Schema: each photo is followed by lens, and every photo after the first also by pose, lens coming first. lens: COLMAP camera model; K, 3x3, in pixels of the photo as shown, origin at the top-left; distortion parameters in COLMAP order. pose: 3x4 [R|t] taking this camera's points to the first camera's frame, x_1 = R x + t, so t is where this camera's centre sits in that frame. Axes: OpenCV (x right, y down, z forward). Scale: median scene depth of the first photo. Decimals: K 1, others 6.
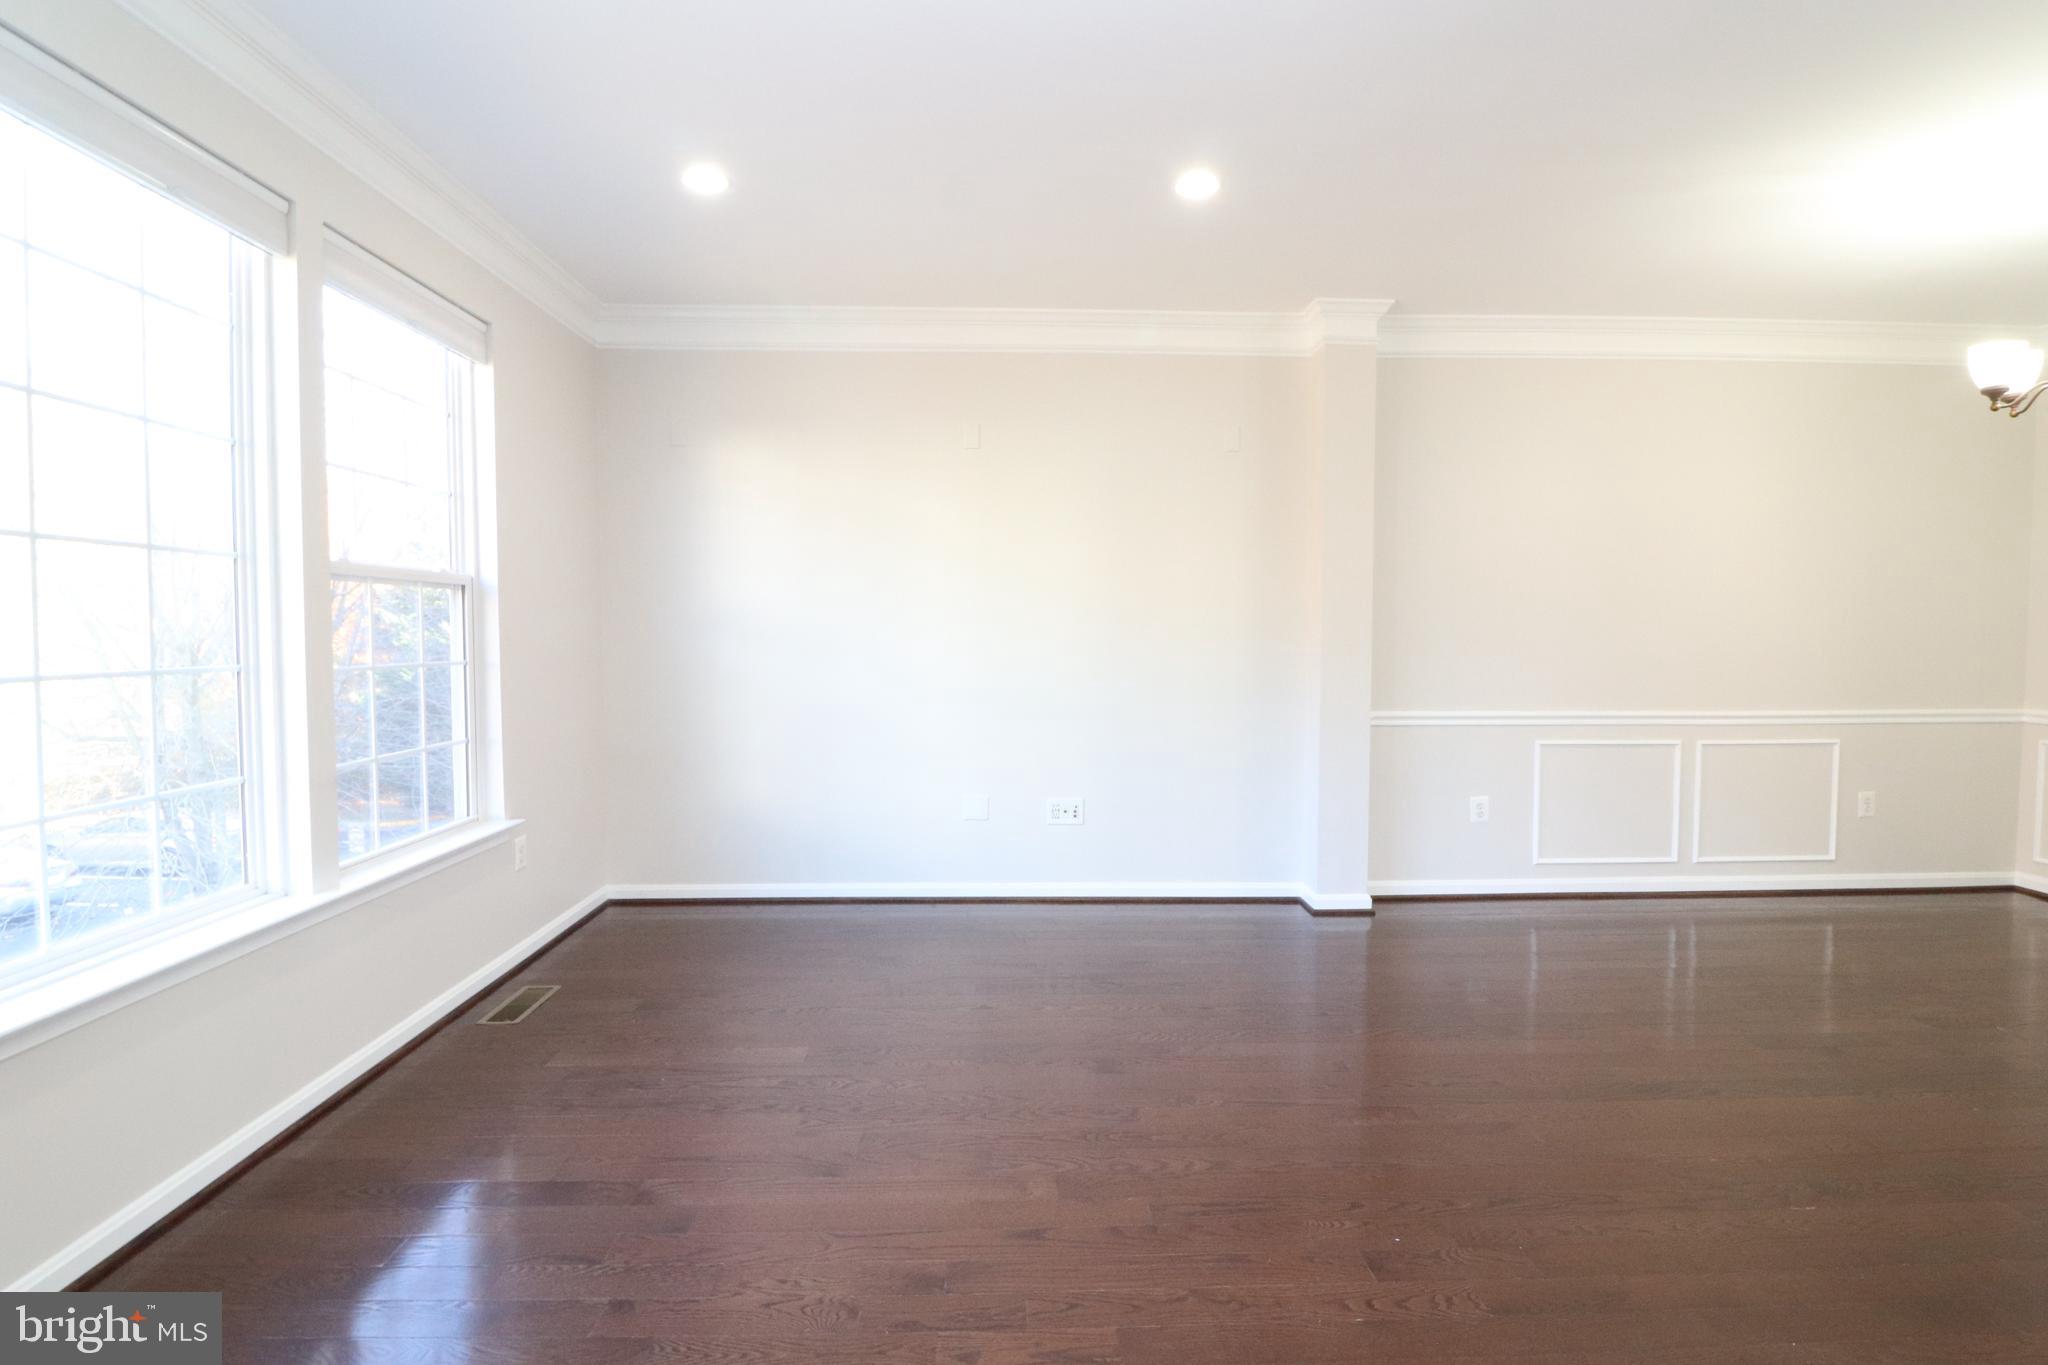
lens RADIAL K [[967.2, 0, 1022.6], [0, 967.2, 671.8], [0, 0, 1]] dist [-0.001270, -0.014224]
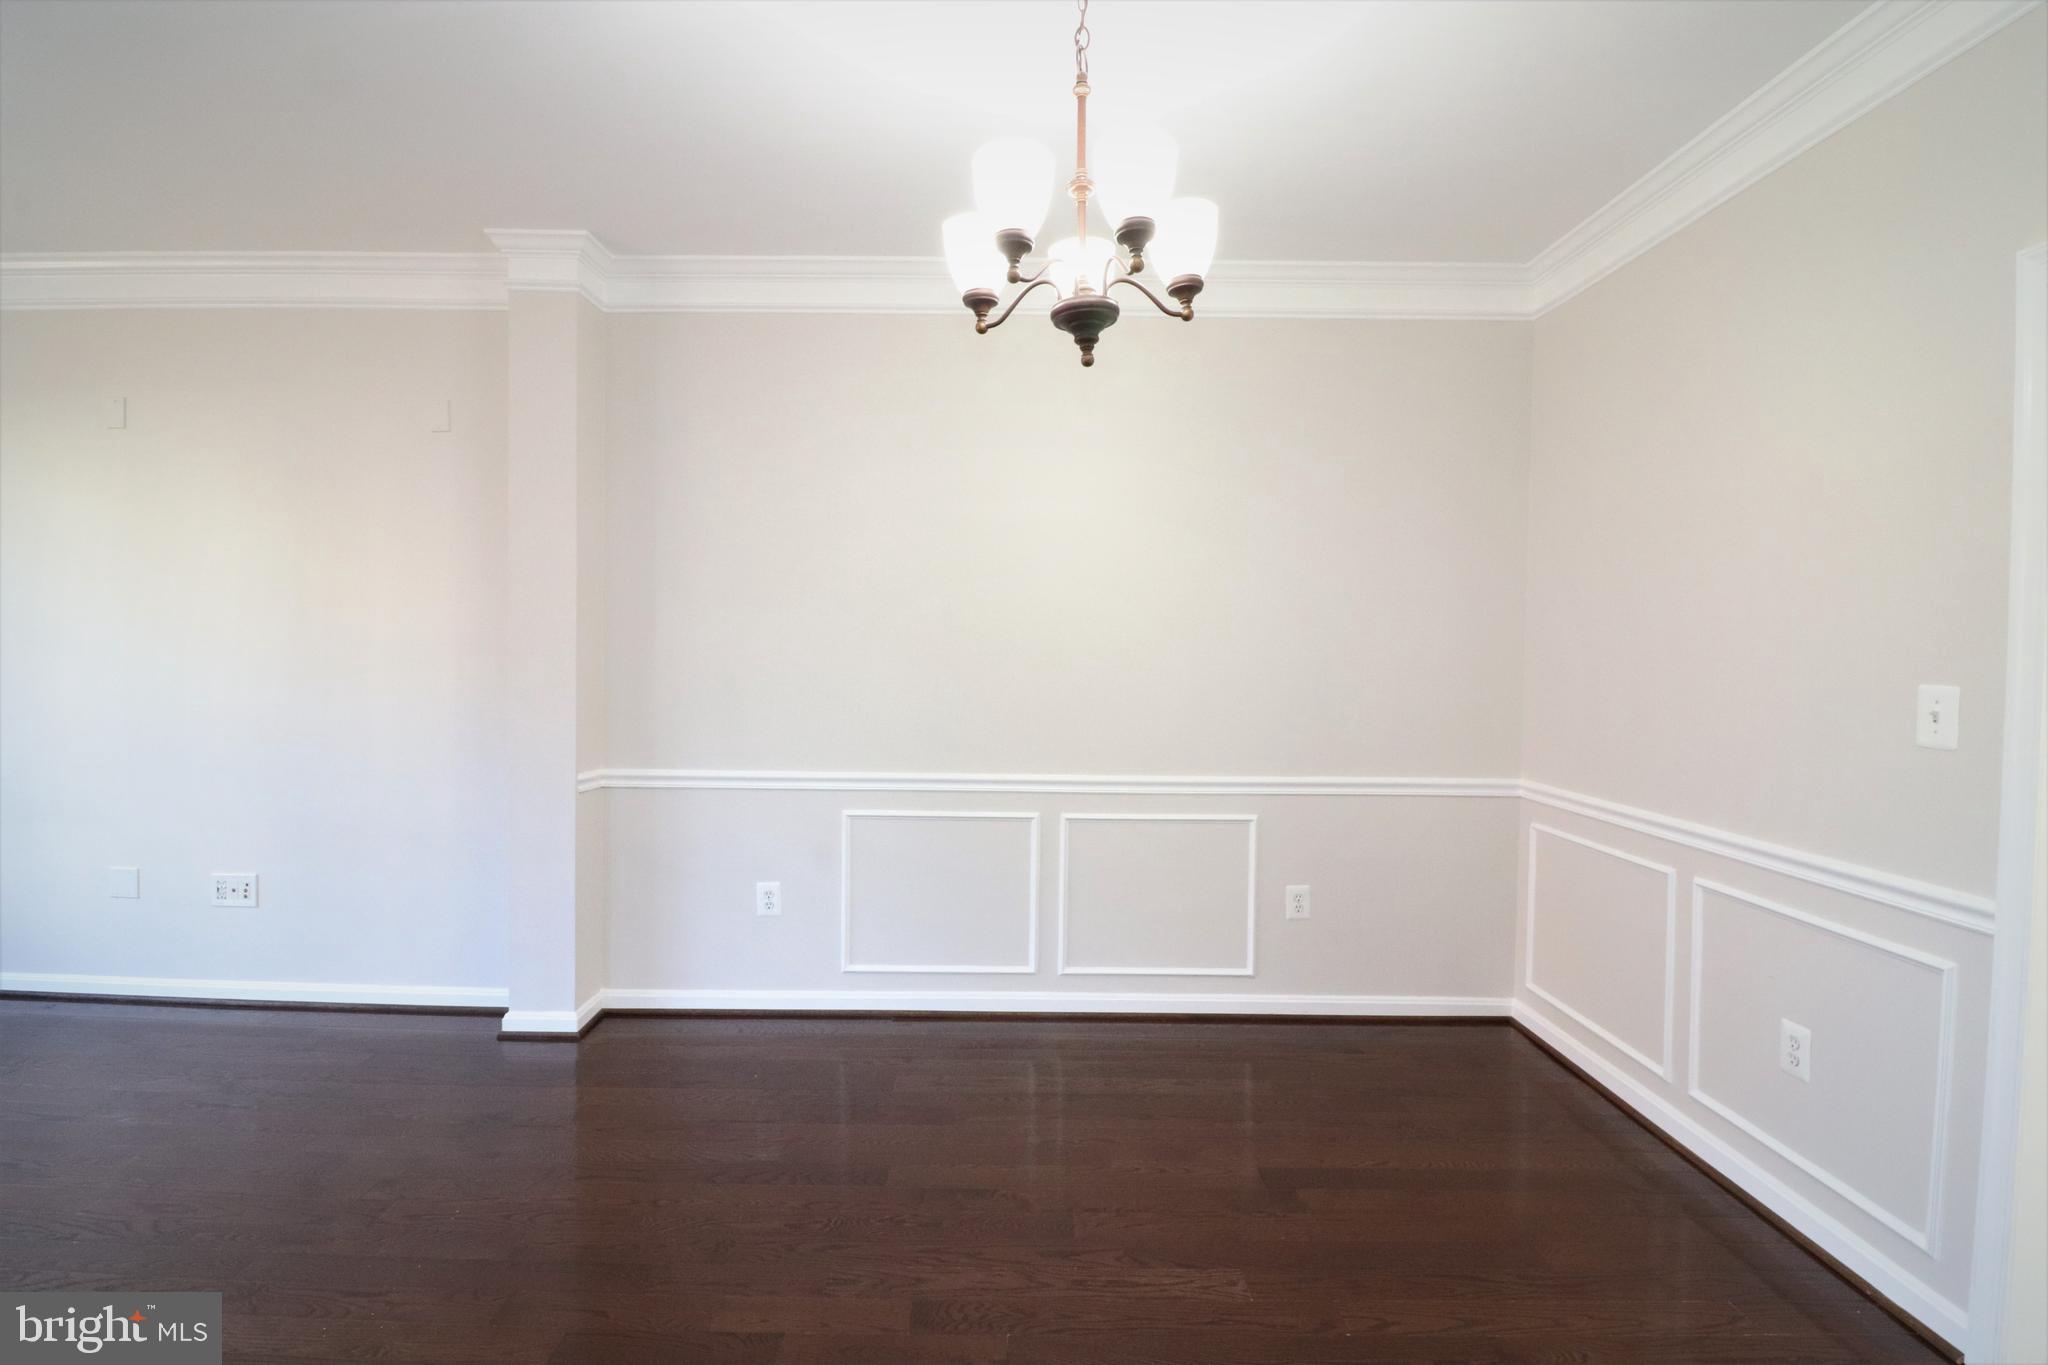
lens RADIAL K [[967.2, 0, 1022.6], [0, 967.2, 671.8], [0, 0, 1]] dist [-0.001270, -0.014224]
pose [[0.999588, 0.013010, -0.025597, 0.692689], [-0.013470, 0.999750, -0.017870, -0.026532], [0.025358, 0.018207, 0.999513, 0.235895]]
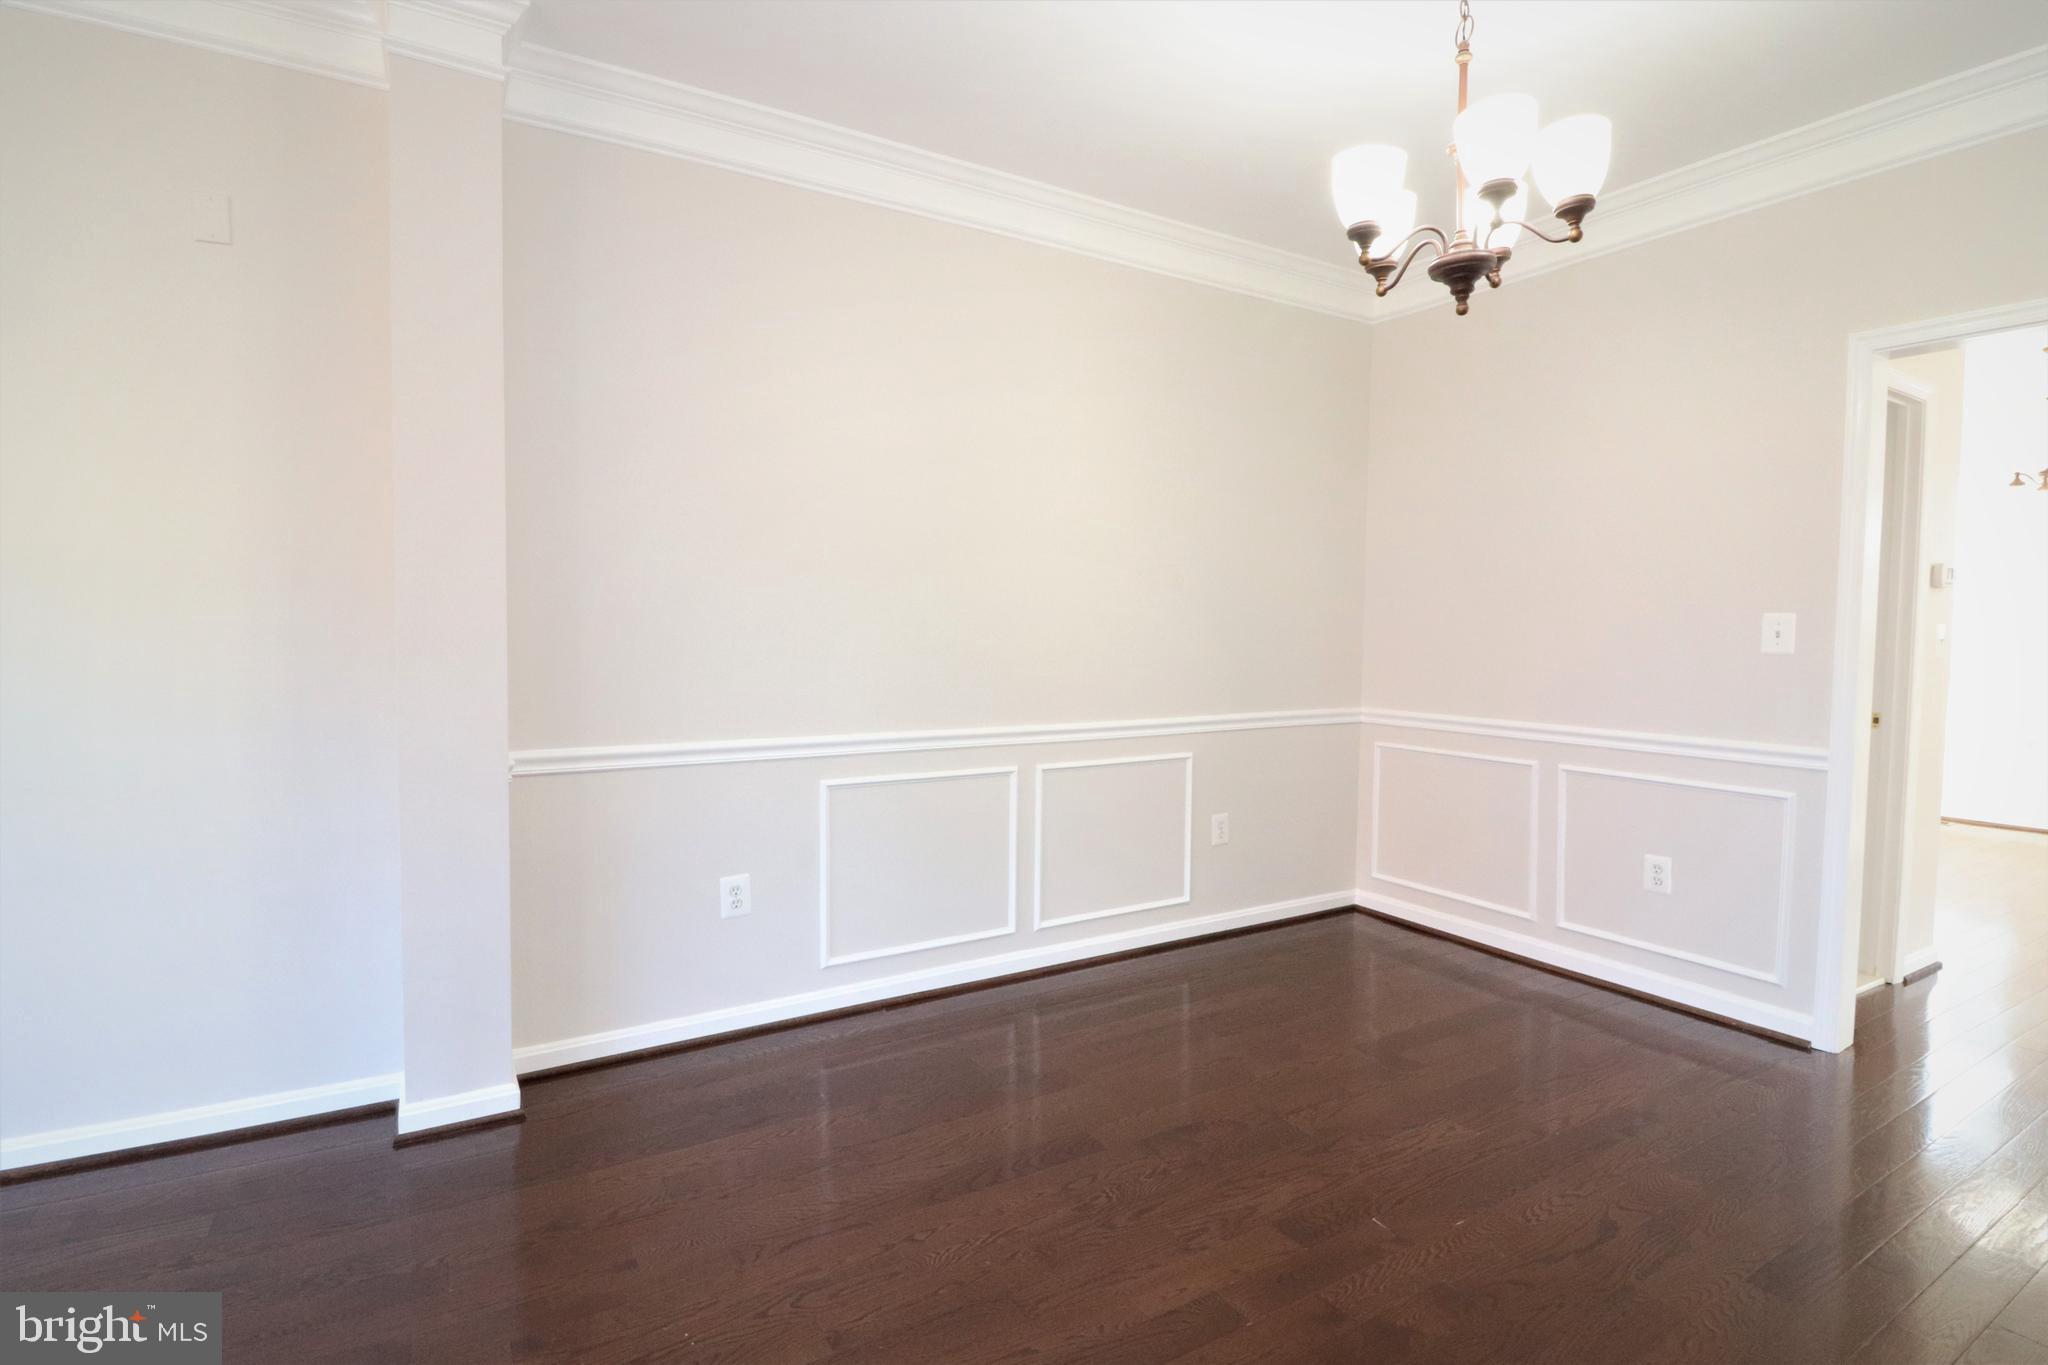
lens RADIAL K [[1014.4, 0, 1033.6], [0, 1014.4, 679.1], [0, 0, 1]] dist [-0.017119, -0.000712]
pose [[0.863081, -0.018416, 0.504729, 0.311498], [0.012226, 0.999804, 0.015573, -0.006181], [-0.504917, -0.007270, 0.863137, 0.336326]]
